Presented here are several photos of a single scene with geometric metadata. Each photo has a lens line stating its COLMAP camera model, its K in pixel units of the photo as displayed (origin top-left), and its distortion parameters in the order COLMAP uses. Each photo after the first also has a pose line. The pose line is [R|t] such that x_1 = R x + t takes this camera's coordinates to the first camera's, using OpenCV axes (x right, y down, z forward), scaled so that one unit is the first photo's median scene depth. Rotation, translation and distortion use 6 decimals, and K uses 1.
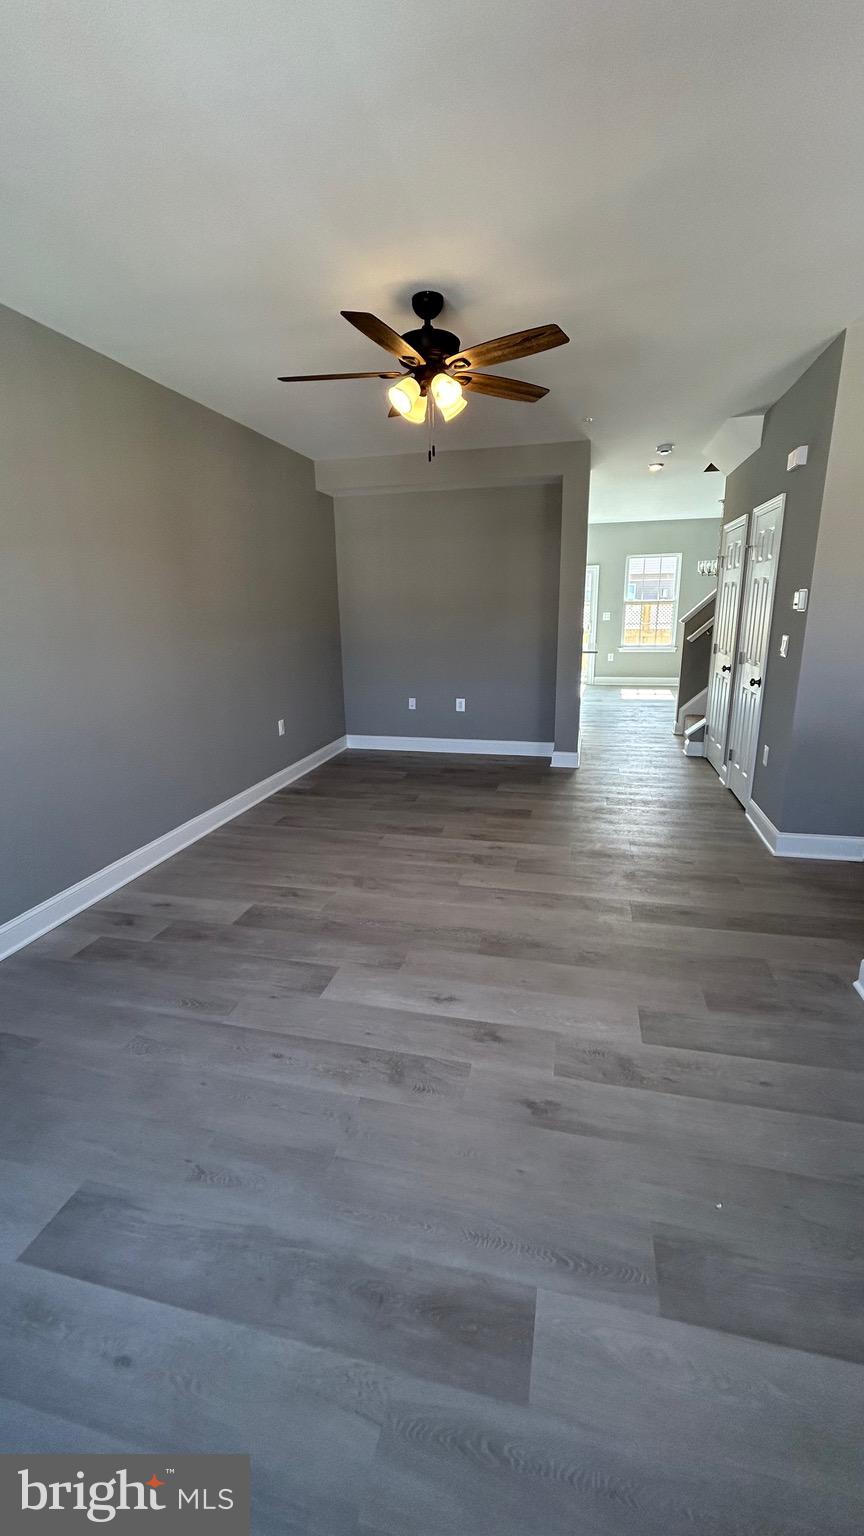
lens RADIAL K [[617.8, 0, 432.0], [0, 617.8, 768.0], [0, 0, 1]] dist [-0.000782, -0.000015]
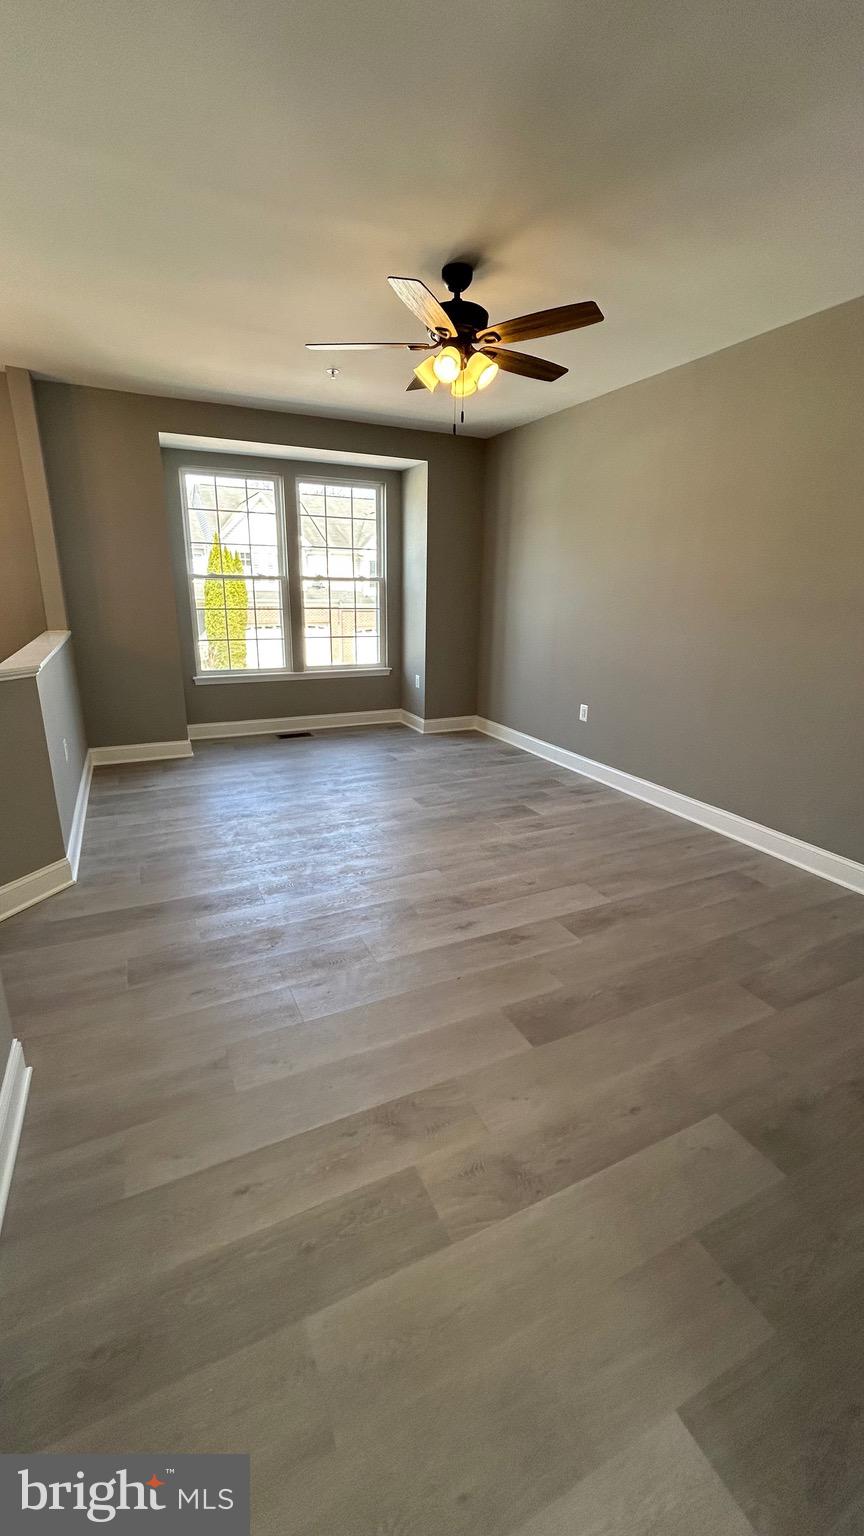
lens RADIAL K [[617.8, 0, 432.0], [0, 617.8, 768.0], [0, 0, 1]] dist [-0.000782, -0.000015]
pose [[-0.771143, 0.188687, -0.608059, 0.603688], [-0.167485, 0.861311, 0.479679, -0.410609], [0.614237, 0.471742, -0.632592, 1.523105]]
